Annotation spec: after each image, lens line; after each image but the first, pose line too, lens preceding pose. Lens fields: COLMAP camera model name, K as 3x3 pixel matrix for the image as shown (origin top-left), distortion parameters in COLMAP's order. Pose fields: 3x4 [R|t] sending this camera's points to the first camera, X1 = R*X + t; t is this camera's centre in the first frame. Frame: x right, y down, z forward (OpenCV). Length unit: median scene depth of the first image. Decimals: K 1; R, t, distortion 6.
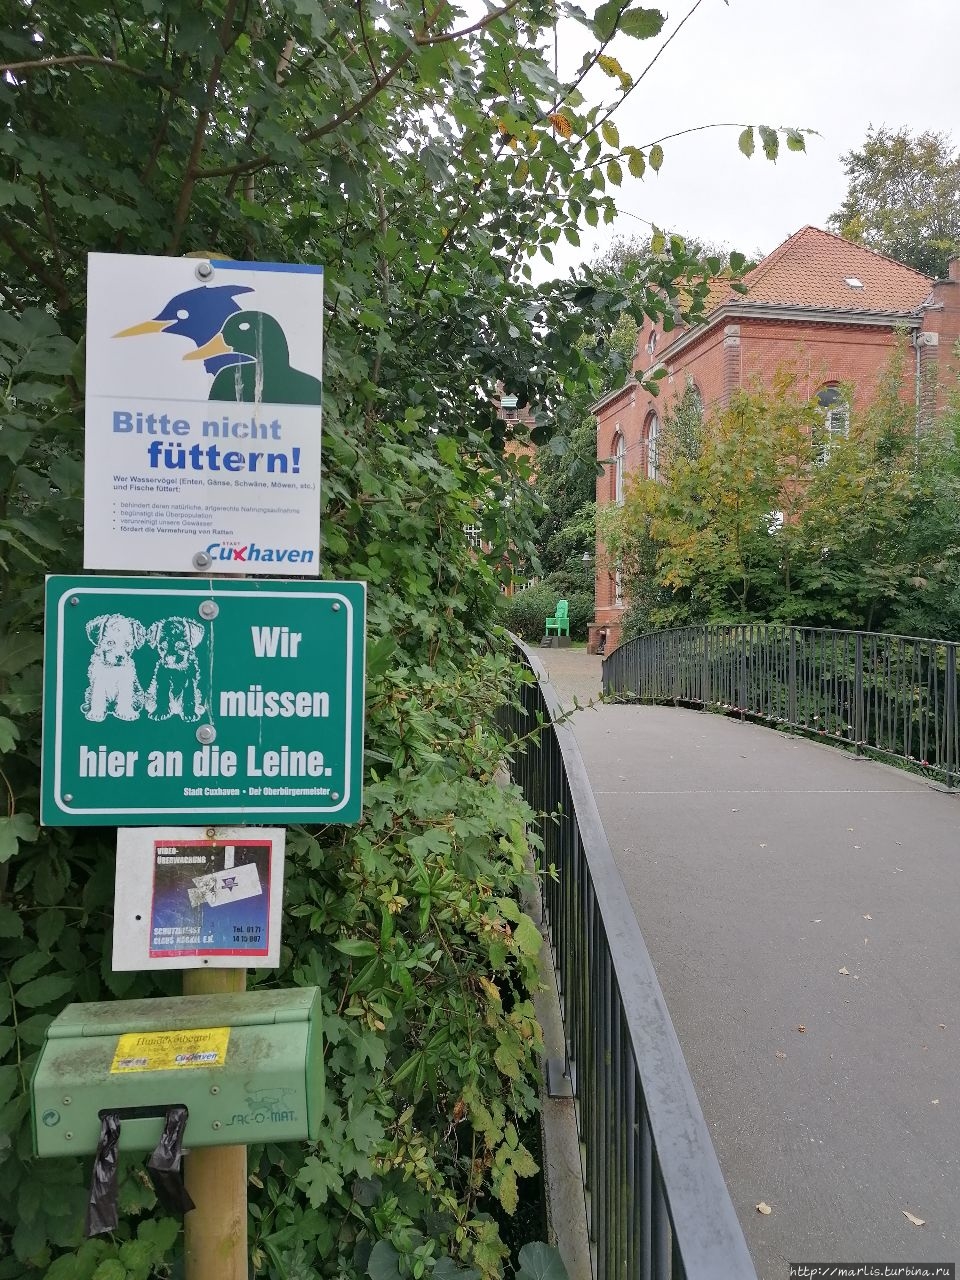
lens RADIAL K [[999.8, 0, 480.0], [0, 999.8, 640.0], [0, 0, 1]] dist [0.173599, -0.249849]
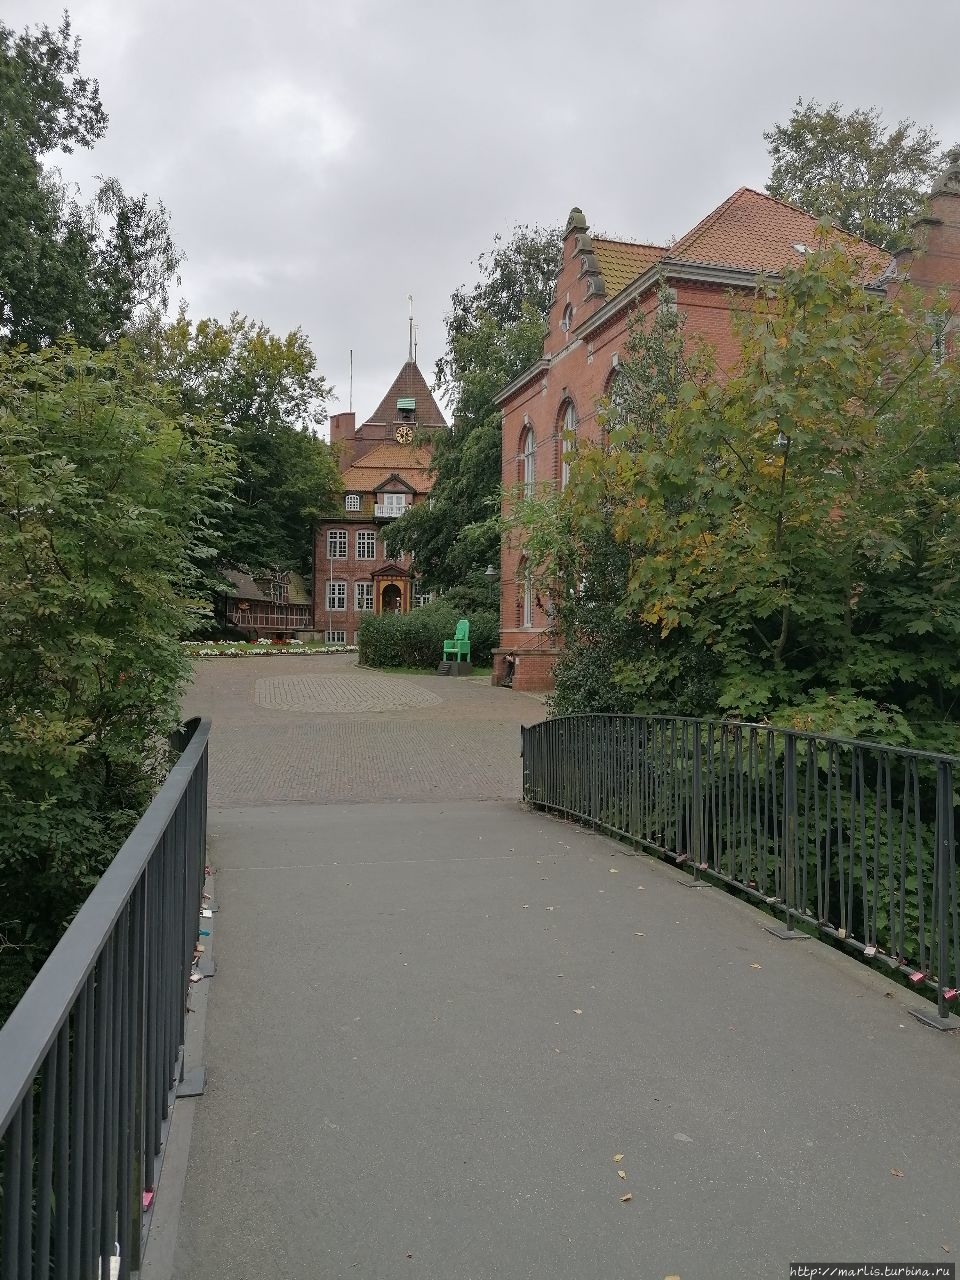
lens RADIAL K [[999.8, 0, 480.0], [0, 999.8, 640.0], [0, 0, 1]] dist [0.173599, -0.249849]
pose [[0.995061, 0.001306, 0.099259, 0.034899], [-0.000057, 0.999921, -0.012584, -0.035645], [-0.099268, 0.012517, 0.994982, 0.425564]]
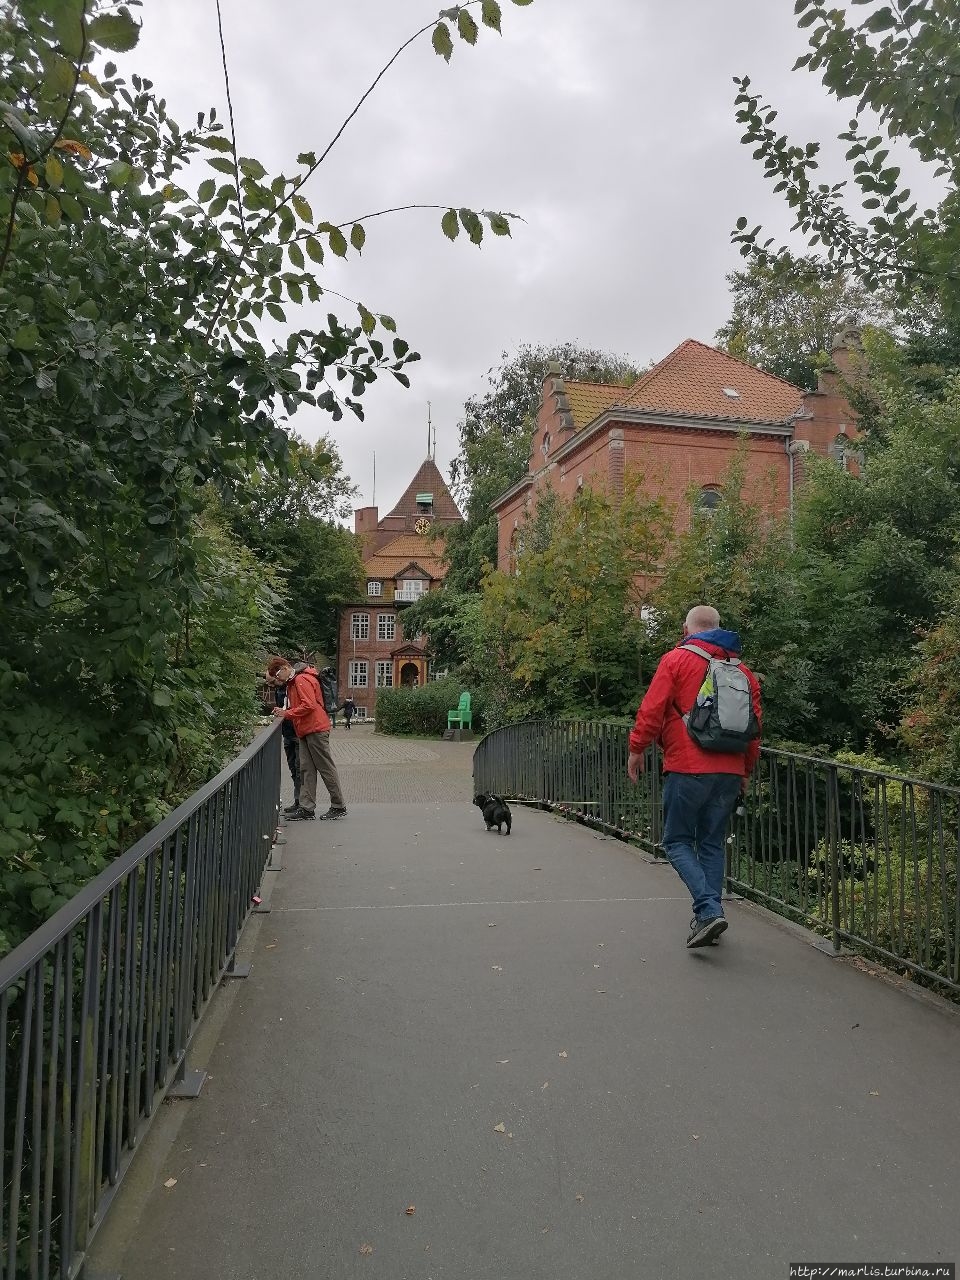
lens RADIAL K [[999.8, 0, 480.0], [0, 999.8, 640.0], [0, 0, 1]] dist [0.173599, -0.249849]
pose [[0.997184, 0.005019, 0.074829, 0.068926], [0.001888, 0.995762, -0.091950, -0.002050], [-0.074974, 0.091832, 0.992948, 0.024906]]
